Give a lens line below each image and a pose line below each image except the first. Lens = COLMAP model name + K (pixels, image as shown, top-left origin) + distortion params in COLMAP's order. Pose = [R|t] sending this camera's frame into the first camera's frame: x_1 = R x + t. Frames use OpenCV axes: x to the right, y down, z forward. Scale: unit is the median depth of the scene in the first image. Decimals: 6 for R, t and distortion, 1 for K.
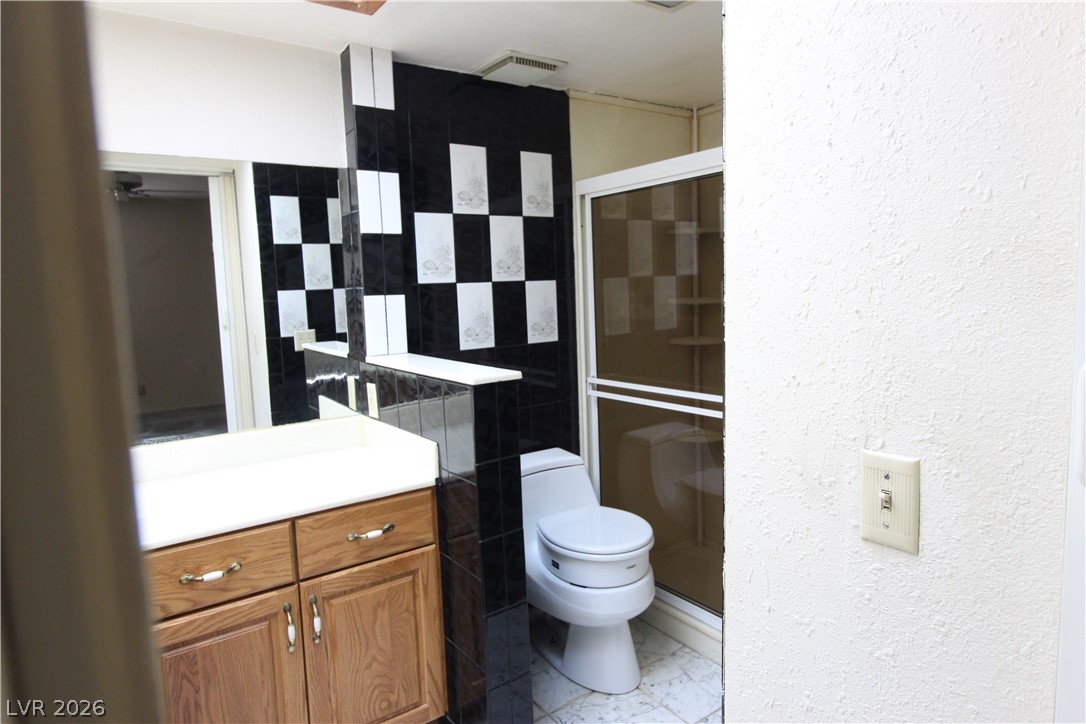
lens RADIAL K [[641.7, 0, 548.3], [0, 641.7, 346.7], [0, 0, 1]] dist [0.006615, -0.012855]
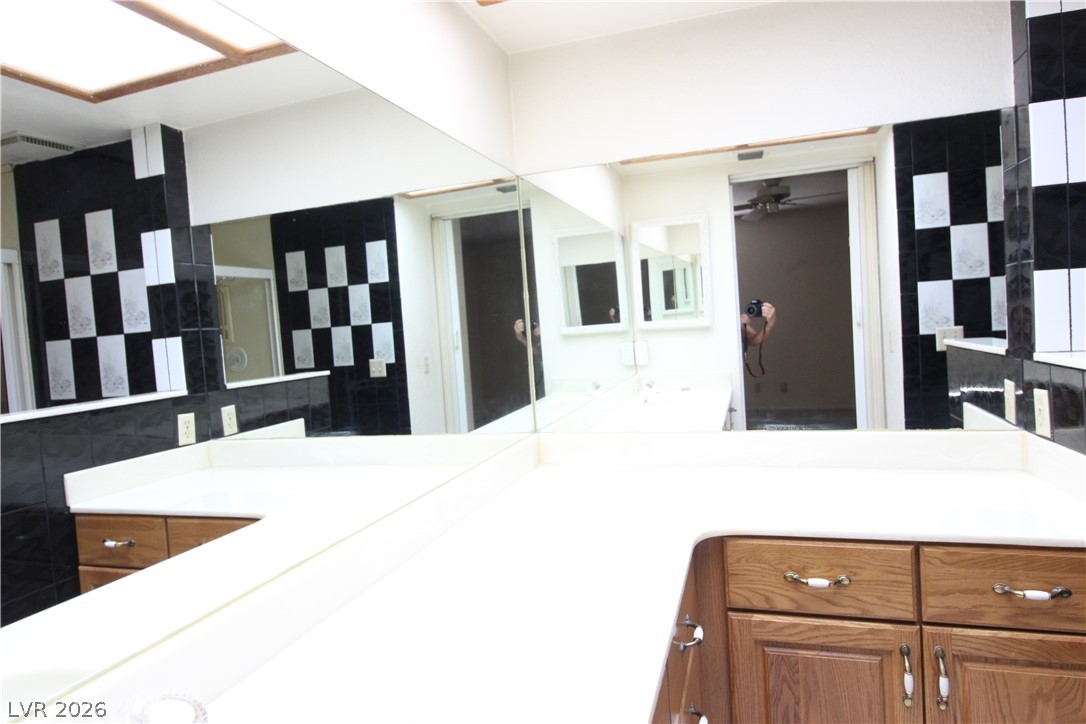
lens RADIAL K [[641.7, 0, 548.3], [0, 641.7, 346.7], [0, 0, 1]] dist [0.006615, -0.012855]
pose [[0.600125, 0.027533, -0.799432, -0.034124], [-0.036581, 0.999306, 0.006955, 0.029517], [0.799069, 0.025070, 0.600716, 0.126986]]
